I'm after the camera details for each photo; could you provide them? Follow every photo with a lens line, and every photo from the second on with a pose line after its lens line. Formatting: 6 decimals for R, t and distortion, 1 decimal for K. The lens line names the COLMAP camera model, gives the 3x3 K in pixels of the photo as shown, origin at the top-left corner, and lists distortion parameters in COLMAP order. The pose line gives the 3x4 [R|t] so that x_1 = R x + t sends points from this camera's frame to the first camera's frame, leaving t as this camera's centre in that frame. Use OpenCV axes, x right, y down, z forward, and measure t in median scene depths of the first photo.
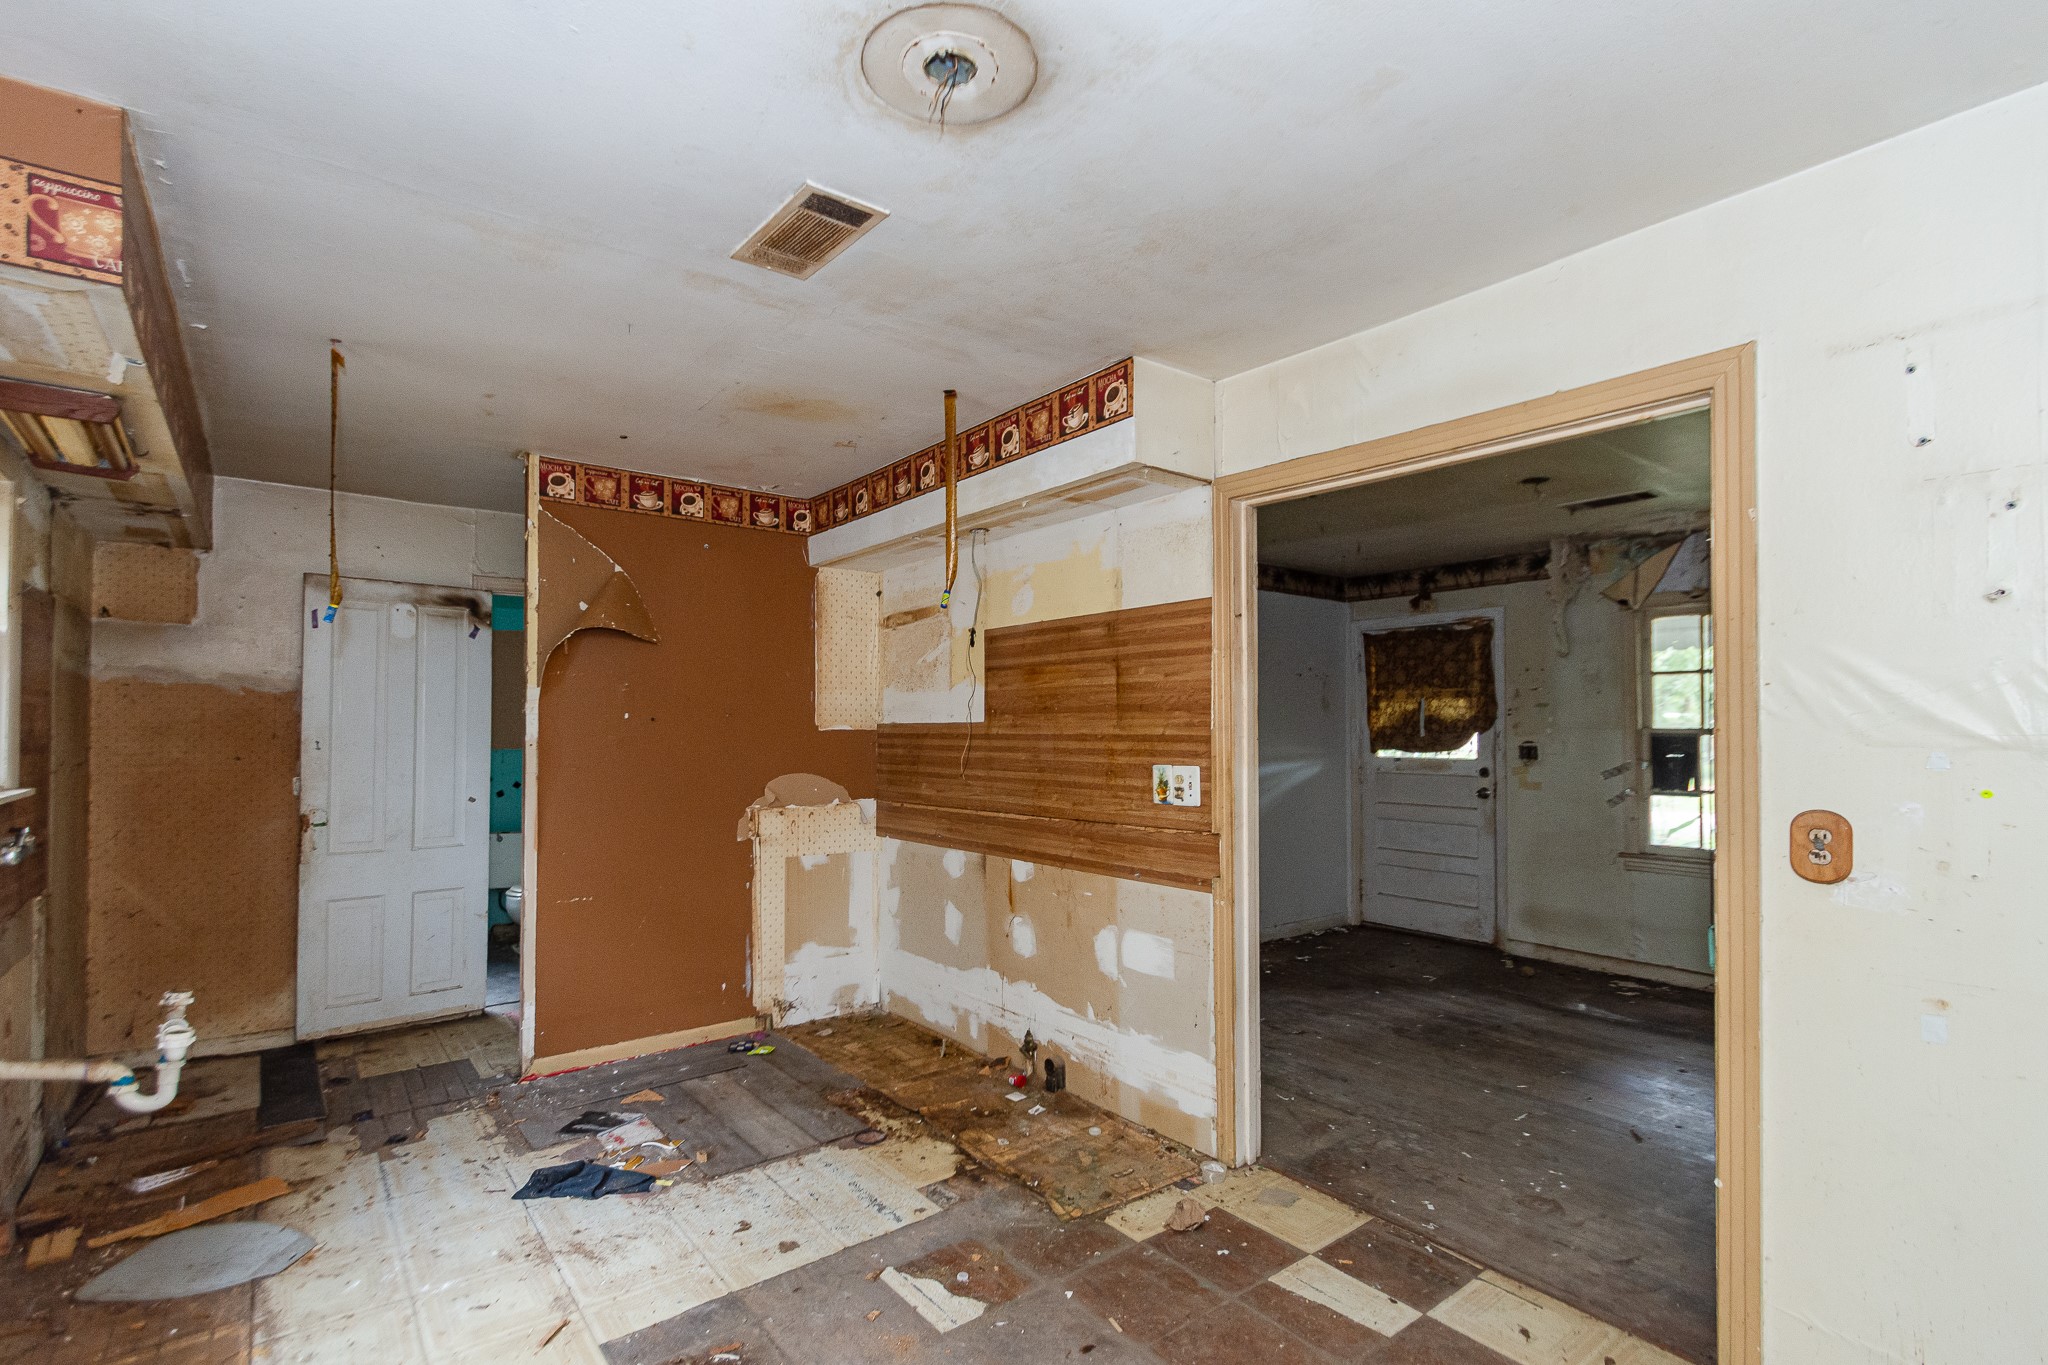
lens RADIAL K [[947.6, 0, 1018.9], [0, 947.6, 724.0], [0, 0, 1]] dist [0.000602, -0.000249]
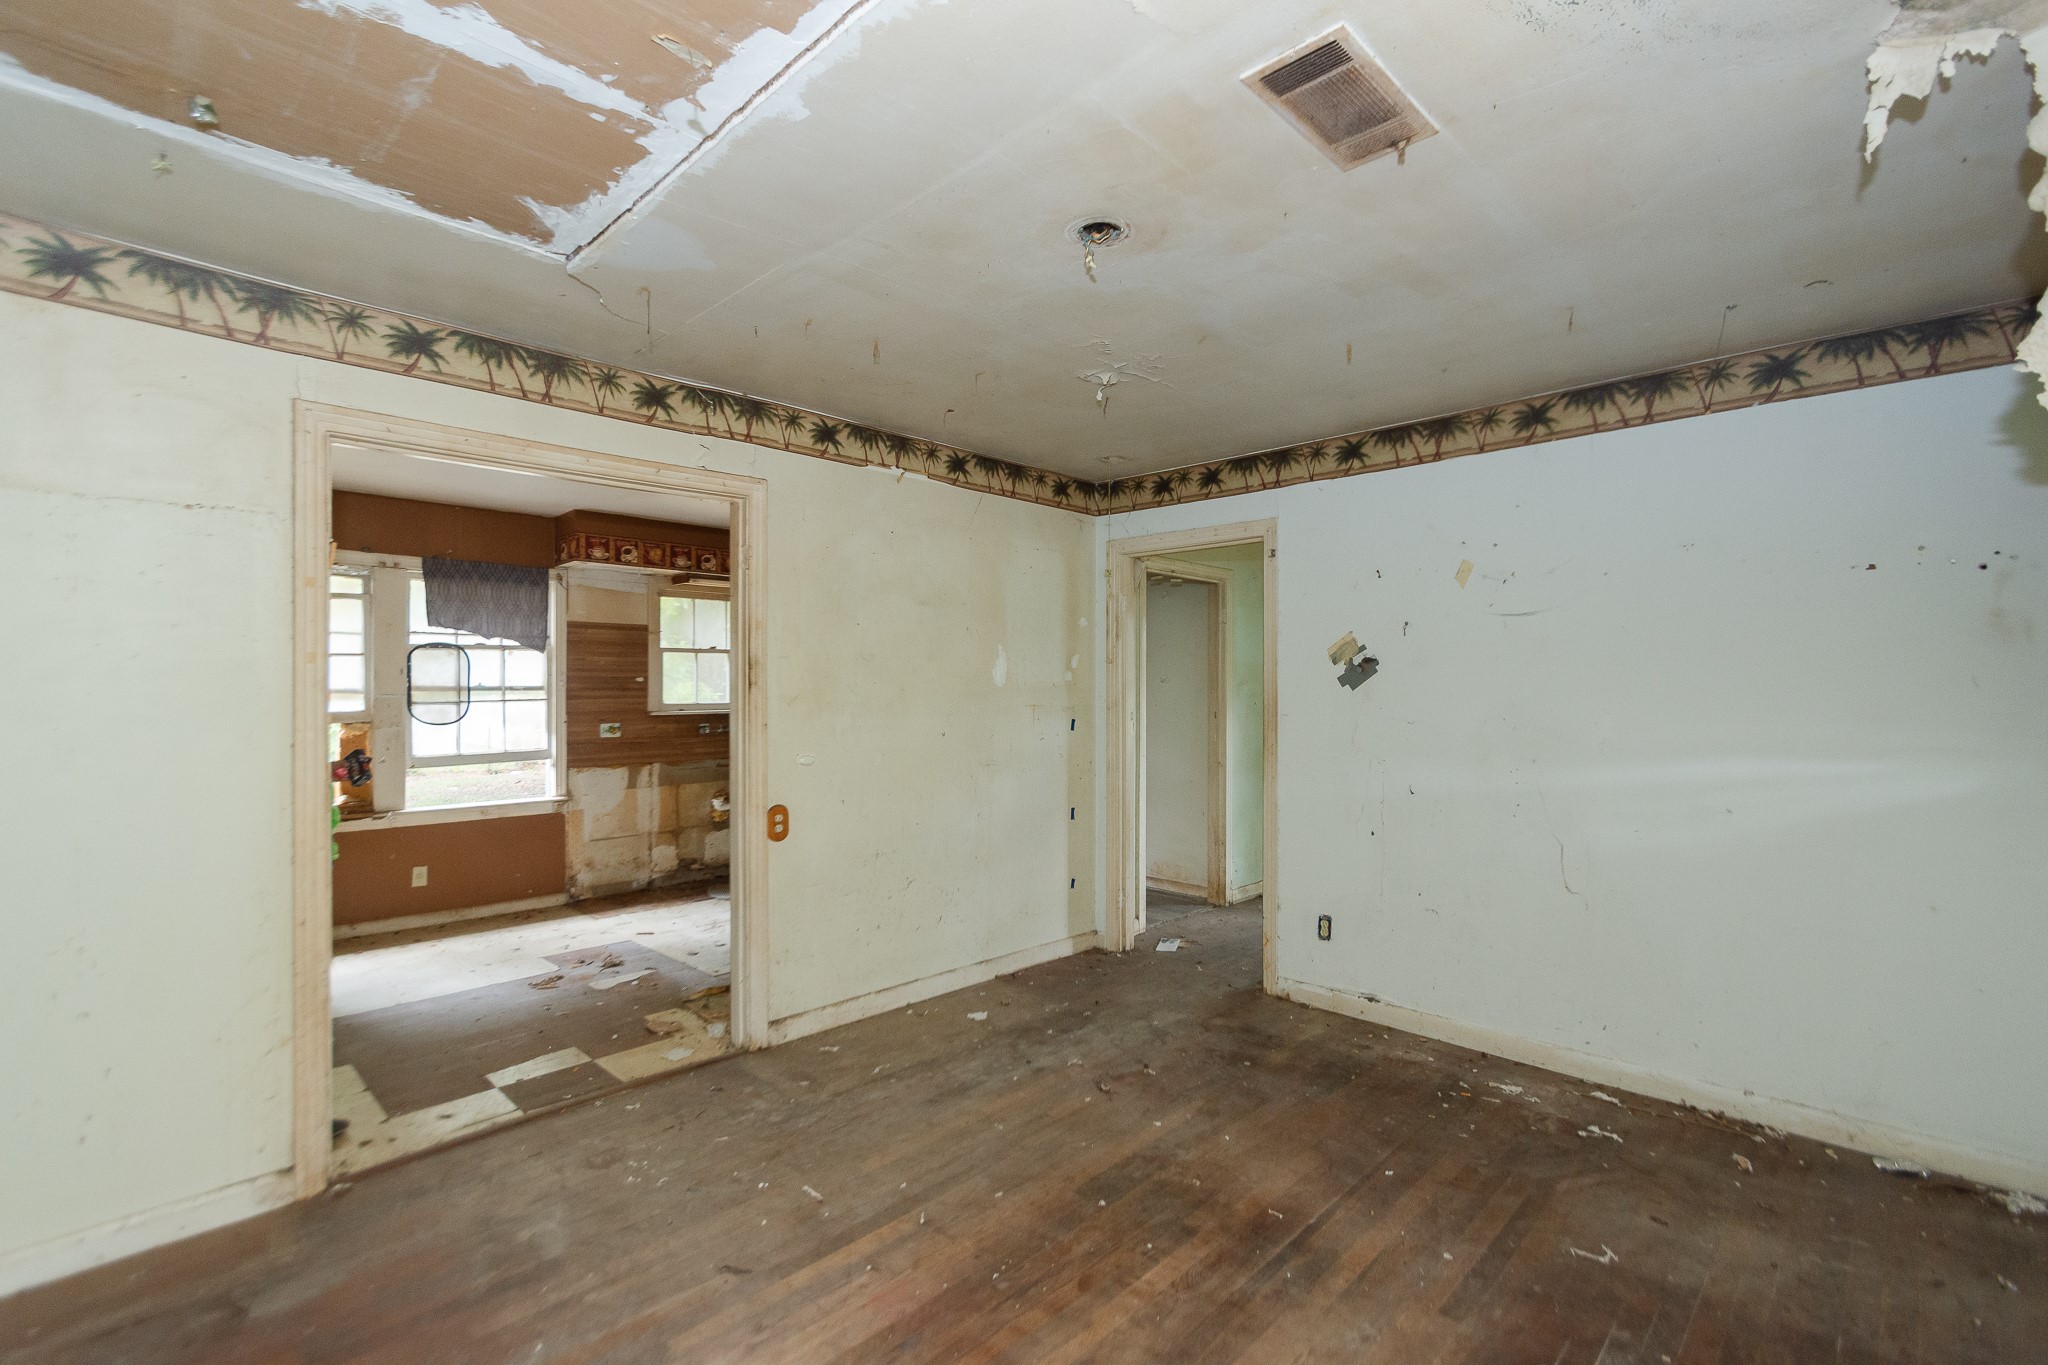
lens RADIAL K [[912.7, 0, 1014.4], [0, 912.7, 683.1], [0, 0, 1]] dist [0.003268, -0.003217]
pose [[0.139165, 0.000261, -0.990269, 0.728650], [0.006533, 0.999978, 0.001181, -0.000279], [0.990248, -0.006634, 0.139161, 0.600070]]
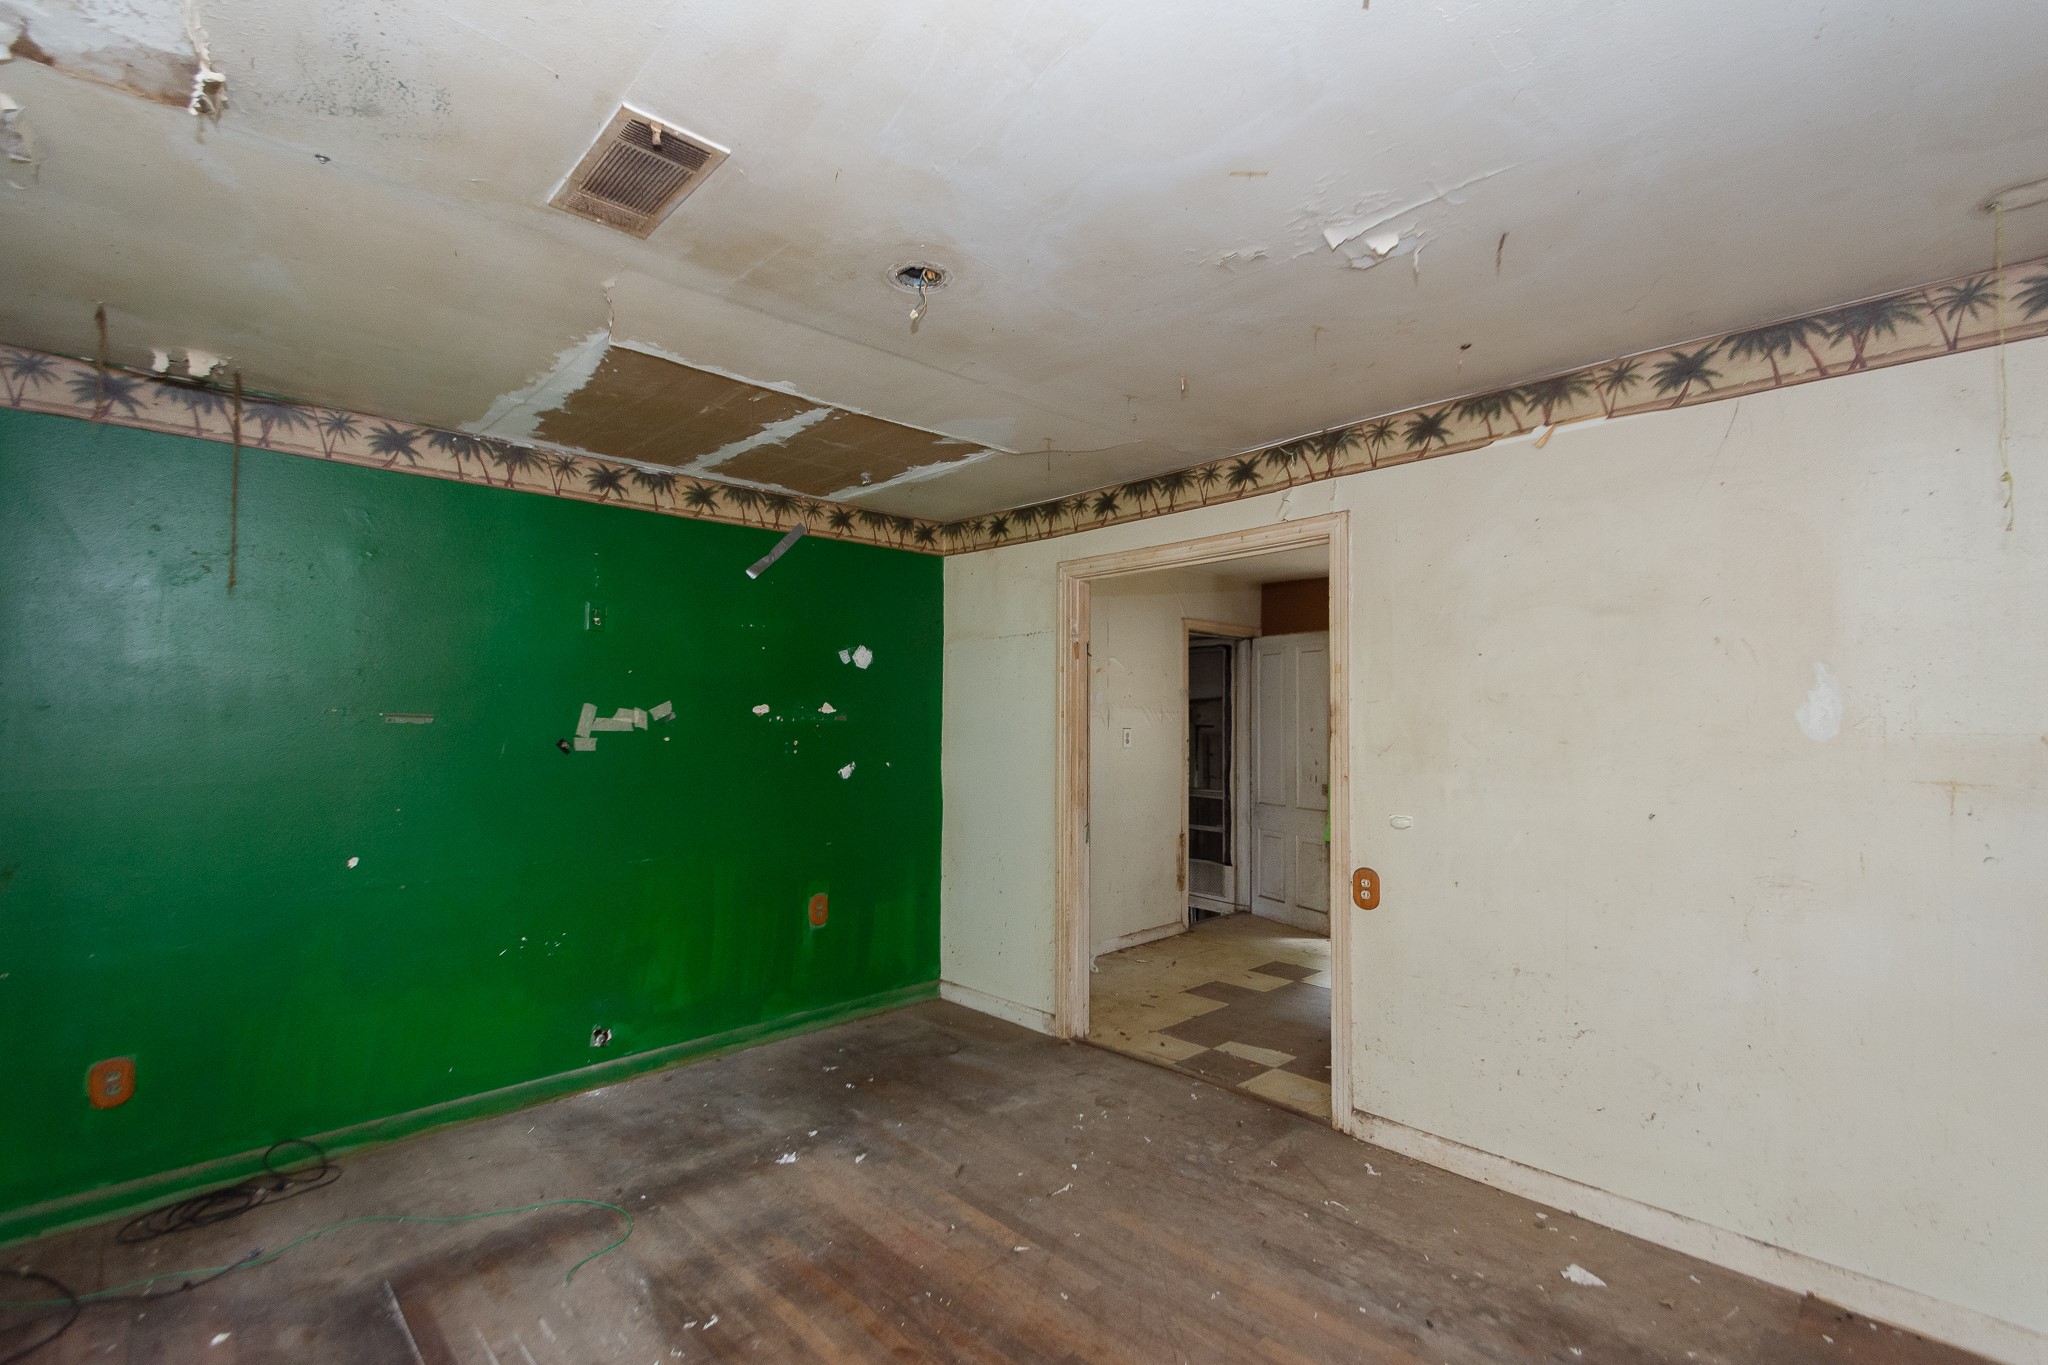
lens RADIAL K [[912.7, 0, 1032.5], [0, 912.7, 691.6], [0, 0, 1]] dist [0.003268, -0.003217]
pose [[-0.993214, -0.002954, -0.116261, 0.370789], [0.001591, 0.999239, -0.038980, -0.003342], [0.116287, -0.038901, -0.992454, 1.038491]]
